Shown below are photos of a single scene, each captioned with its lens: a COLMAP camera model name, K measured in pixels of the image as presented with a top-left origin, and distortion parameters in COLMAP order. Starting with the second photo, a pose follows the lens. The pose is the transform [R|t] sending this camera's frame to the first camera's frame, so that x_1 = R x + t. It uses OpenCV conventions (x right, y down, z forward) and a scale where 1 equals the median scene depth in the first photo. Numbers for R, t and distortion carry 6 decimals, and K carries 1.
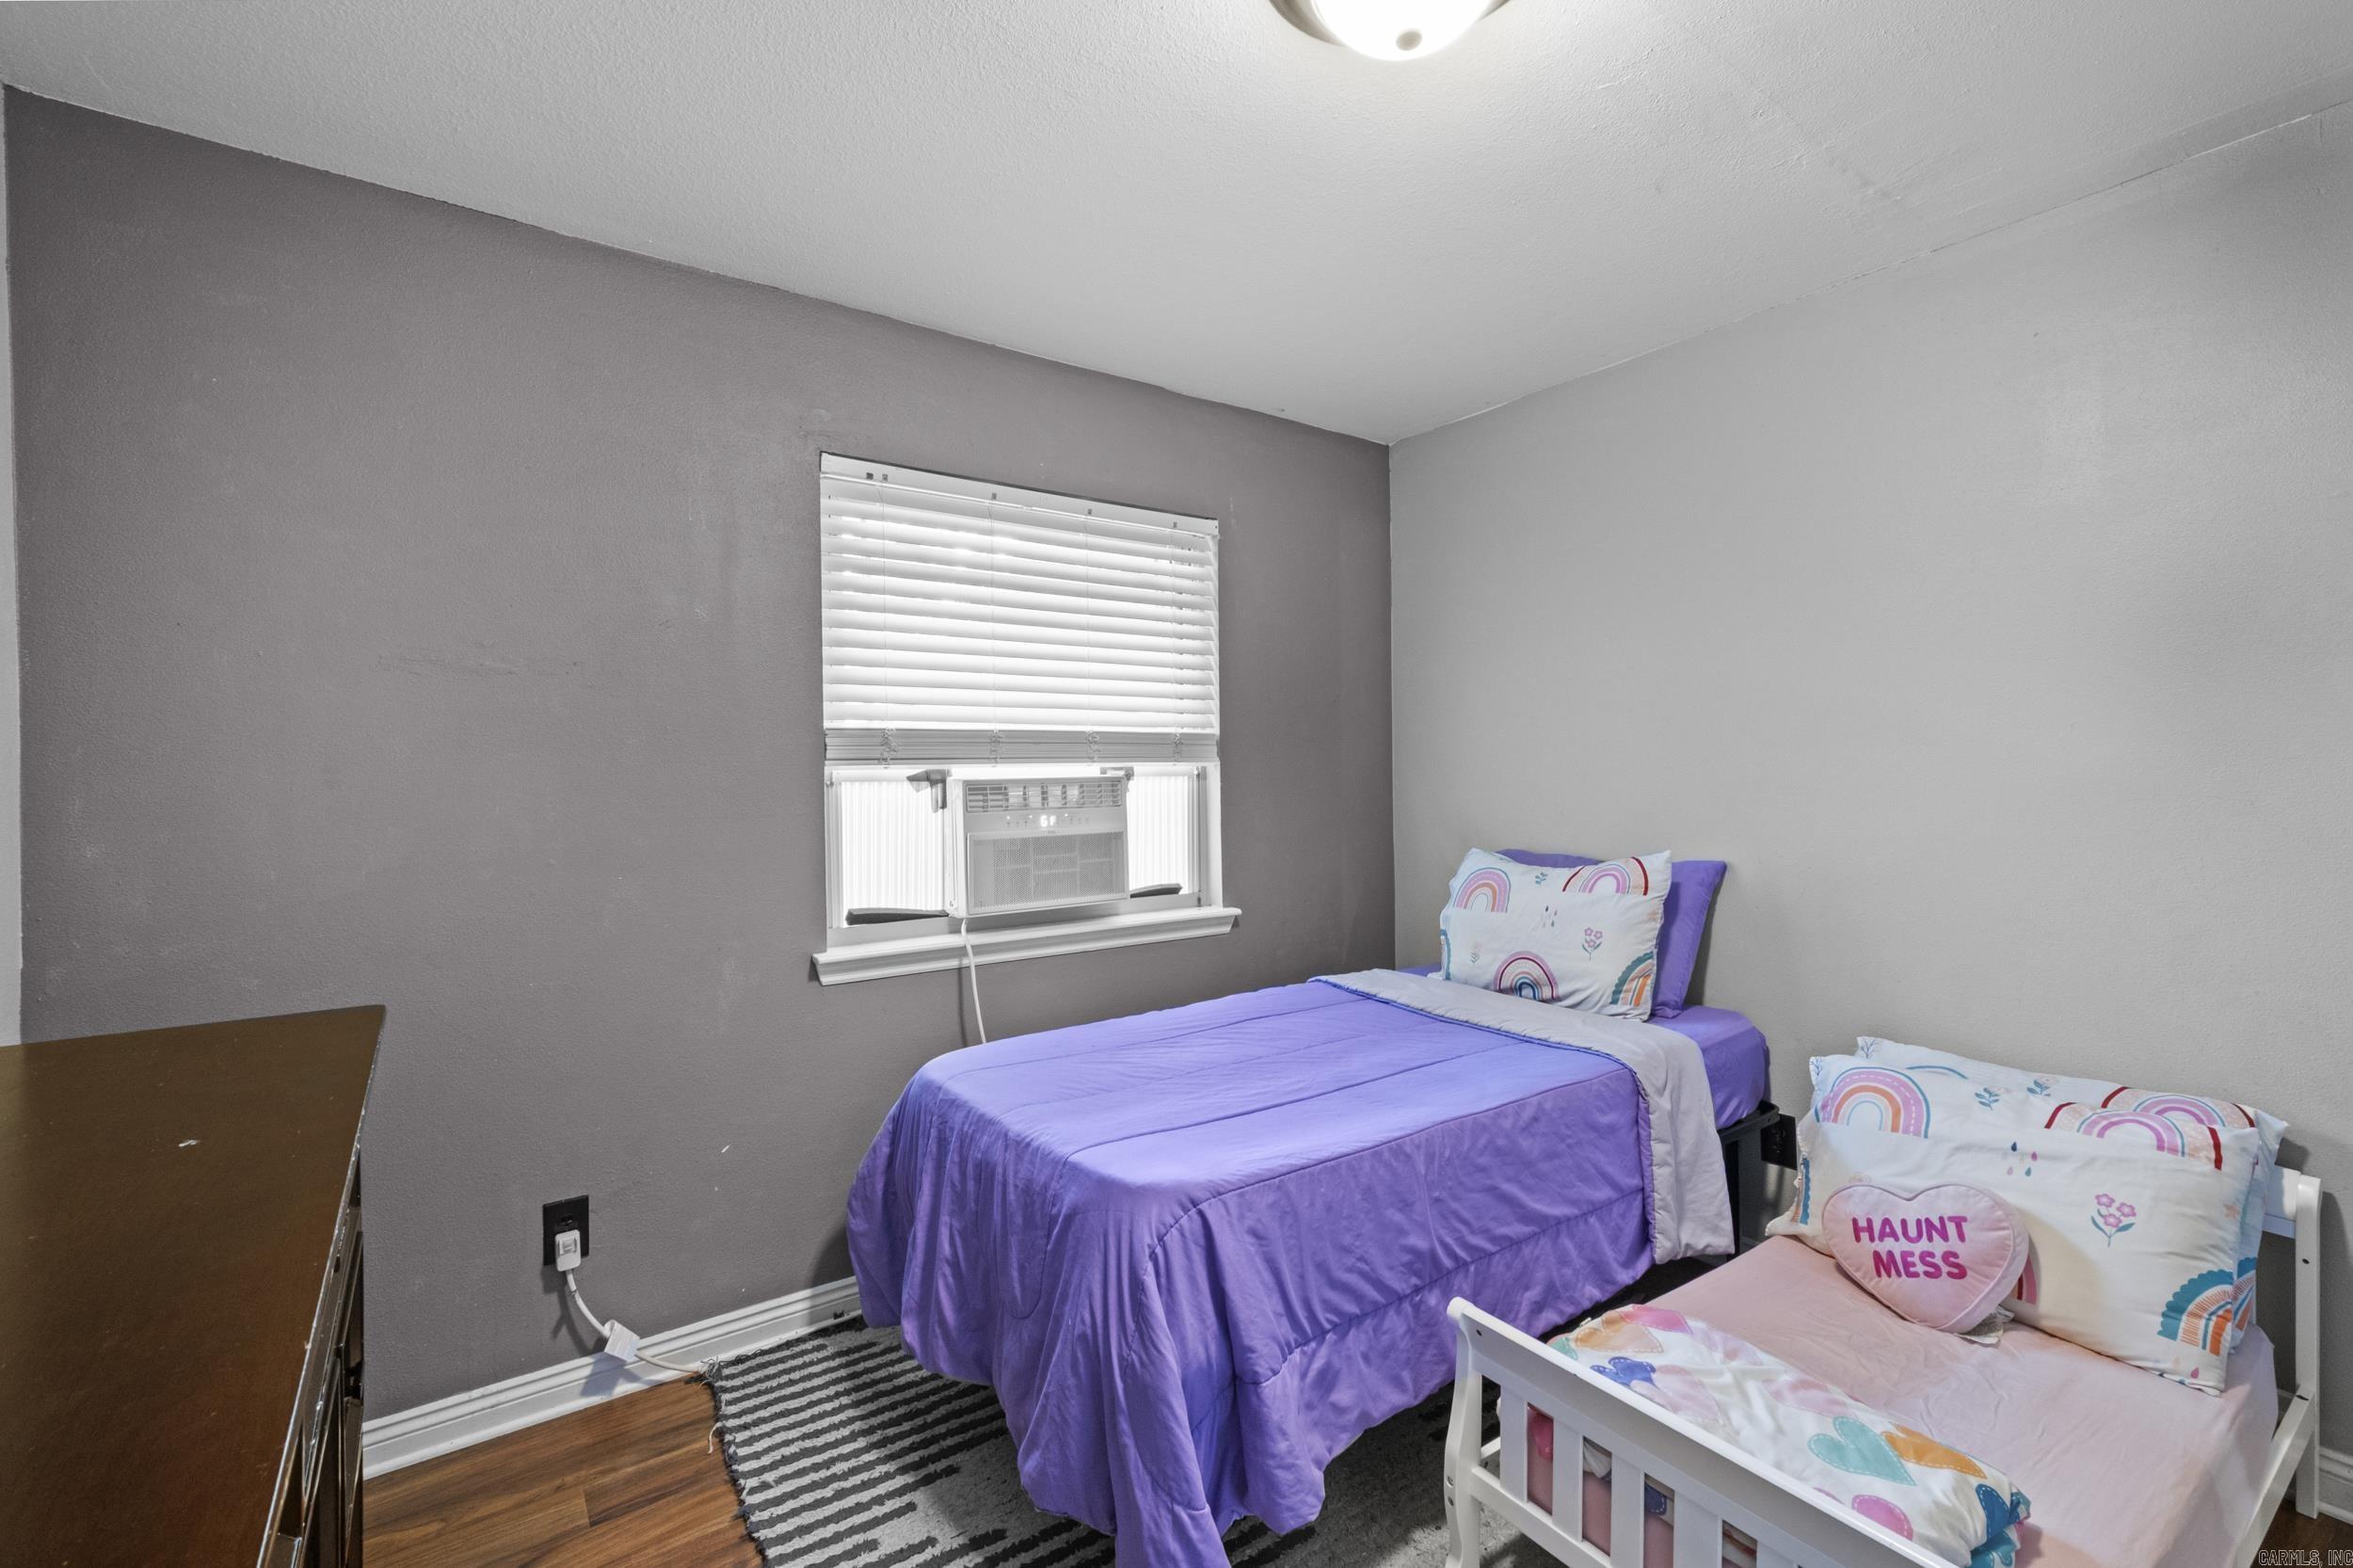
lens RADIAL K [[1007.7, 0, 1144.4], [0, 1007.7, 787.1], [0, 0, 1]] dist [-0.010610, -0.000045]
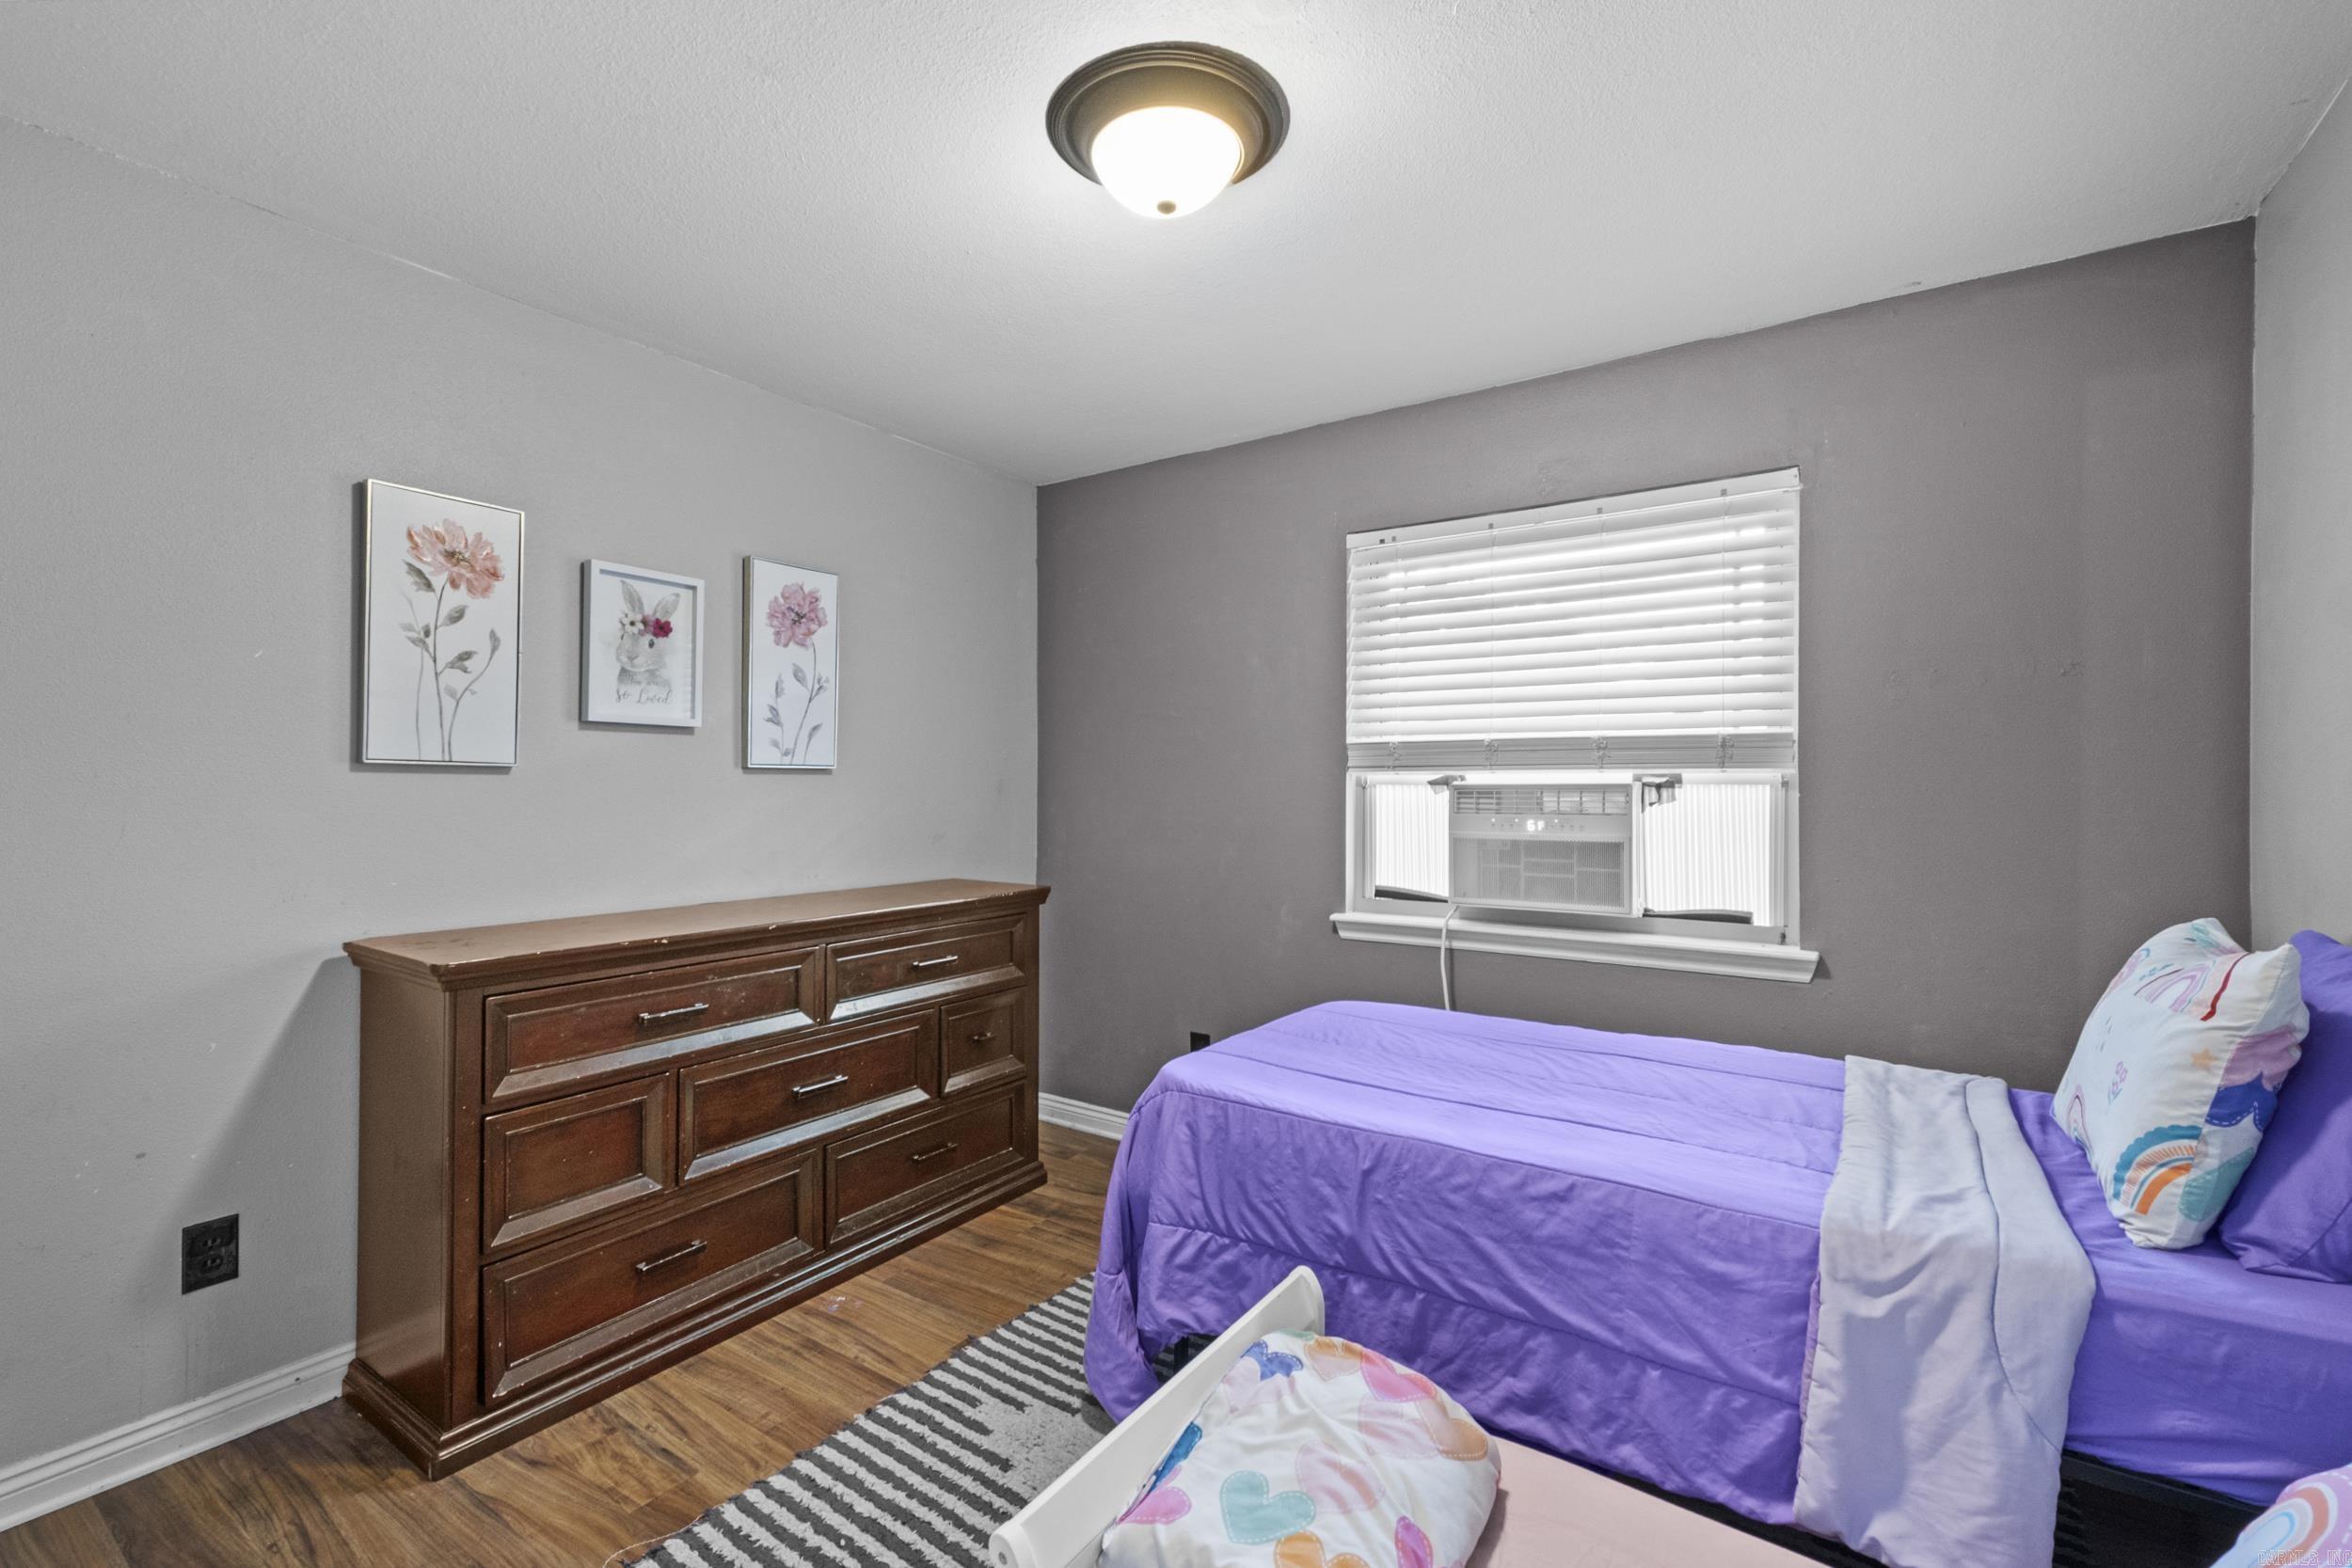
lens RADIAL K [[1007.1, 0, 1144.0], [0, 1007.1, 787.1], [0, 0, 1]] dist [-0.010610, -0.000045]
pose [[0.343630, 0.018778, -0.938917, 0.787416], [-0.017513, 0.999754, 0.013585, -0.013784], [0.938942, 0.011775, 0.343874, 0.285134]]
